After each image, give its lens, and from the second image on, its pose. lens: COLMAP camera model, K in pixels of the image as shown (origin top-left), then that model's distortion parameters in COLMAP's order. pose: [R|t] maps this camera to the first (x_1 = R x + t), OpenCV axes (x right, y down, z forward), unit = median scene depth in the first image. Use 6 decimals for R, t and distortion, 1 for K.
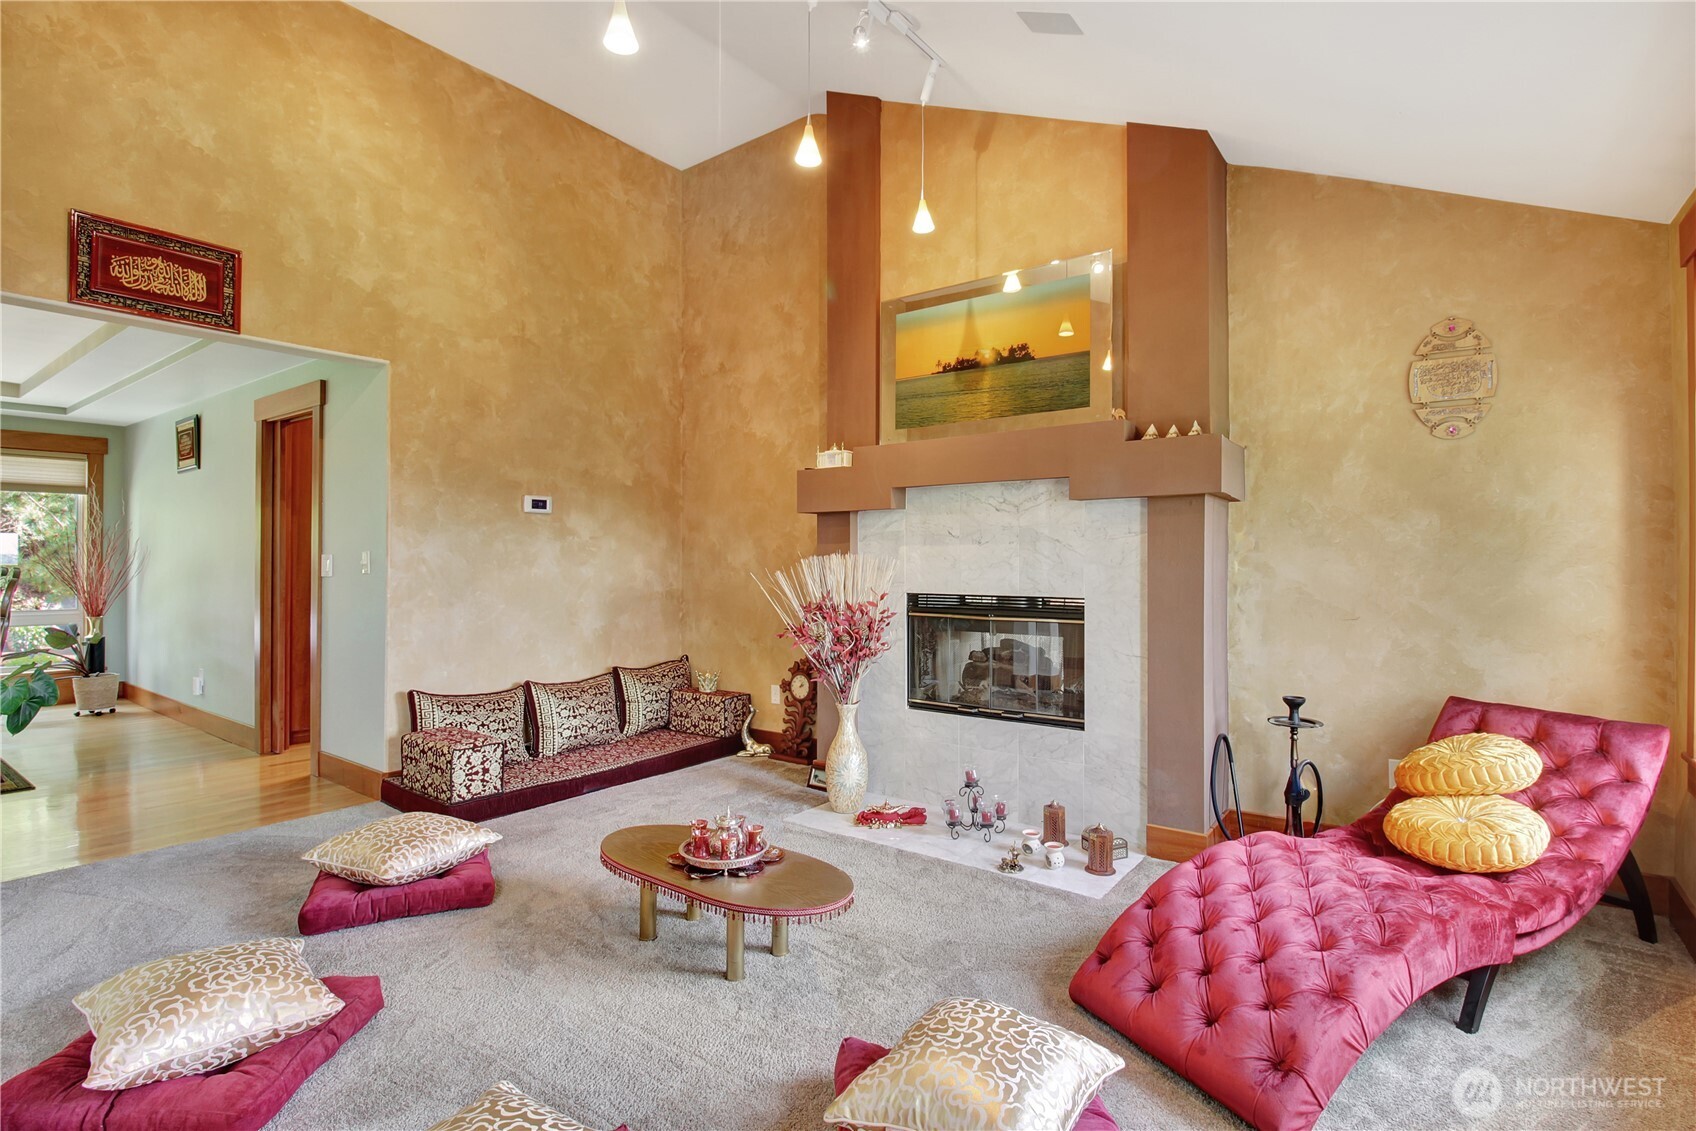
lens RADIAL K [[796.5, 0, 844.7], [0, 796.5, 559.7], [0, 0, 1]] dist [-0.000081, -0.012644]
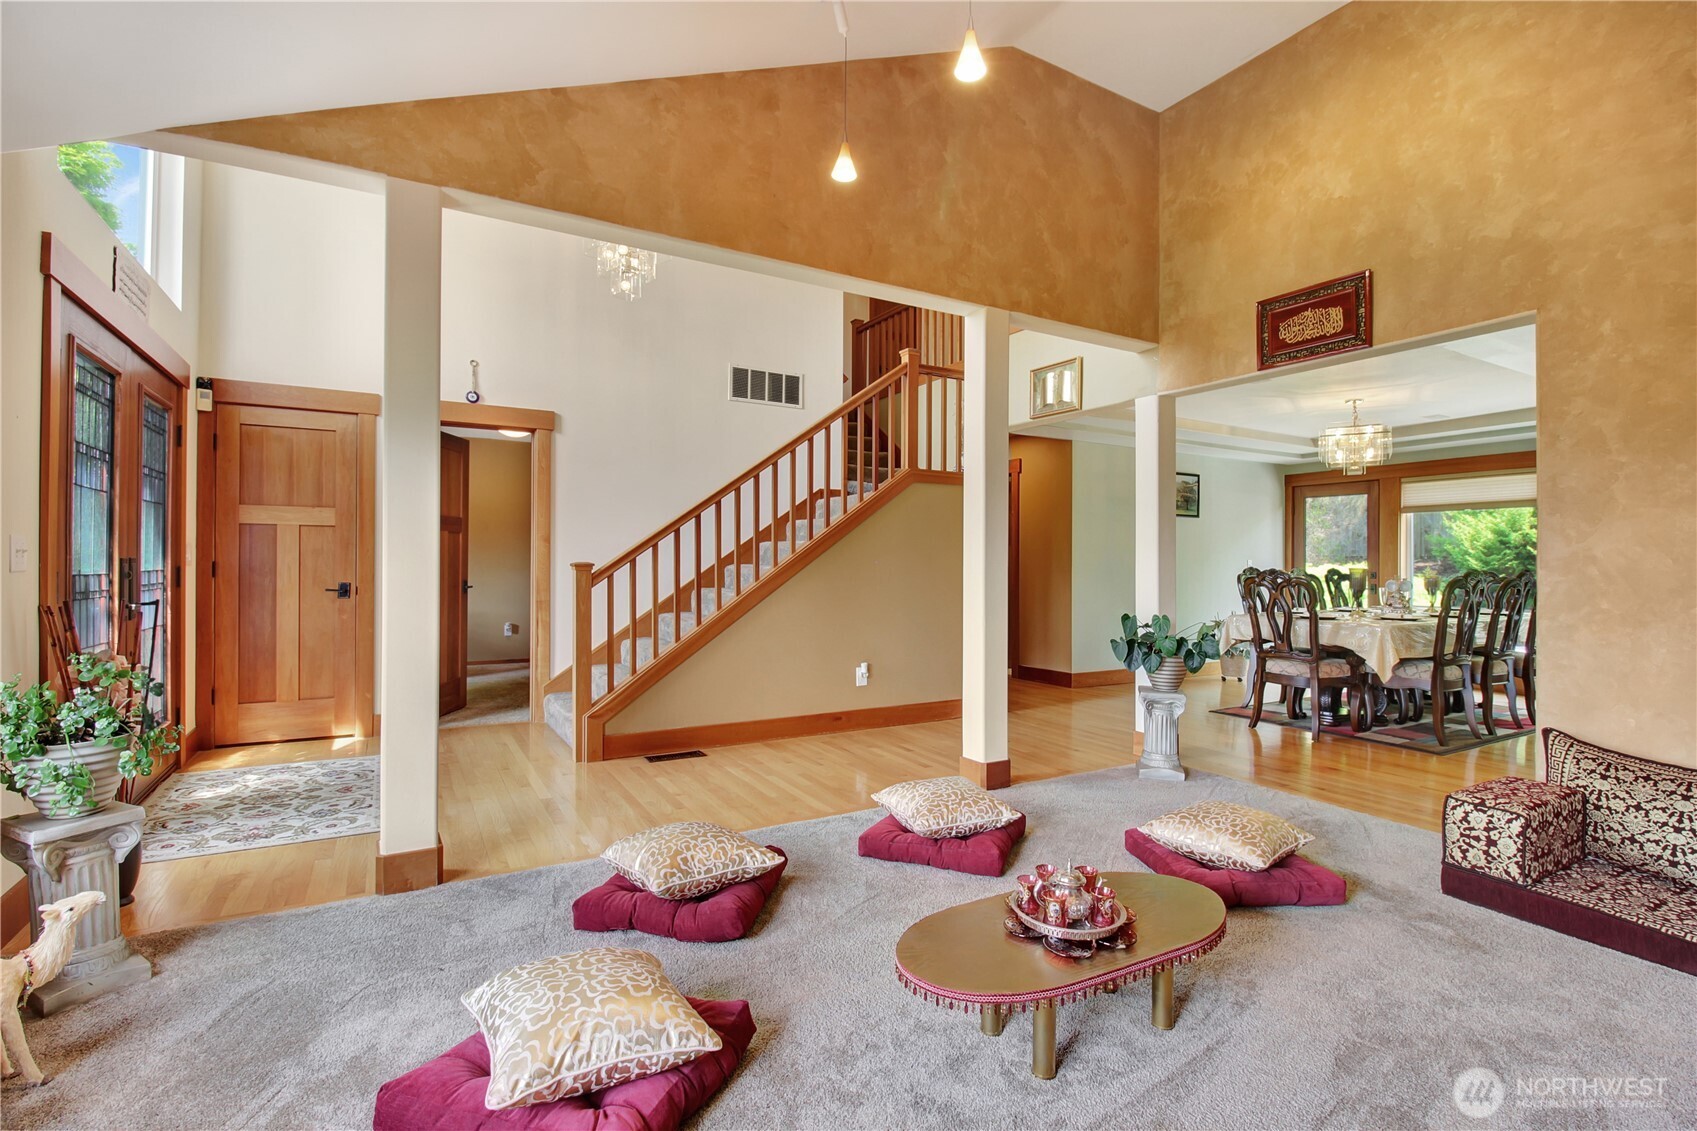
lens RADIAL K [[779.5, 0, 853.5], [0, 779.5, 557.8], [0, 0, 1]] dist [0.001361, -0.015011]
pose [[-0.397446, -0.013461, -0.917527, 0.401548], [-0.012359, 0.999880, -0.009315, 0.014808], [0.917542, 0.007637, -0.397565, 0.672044]]
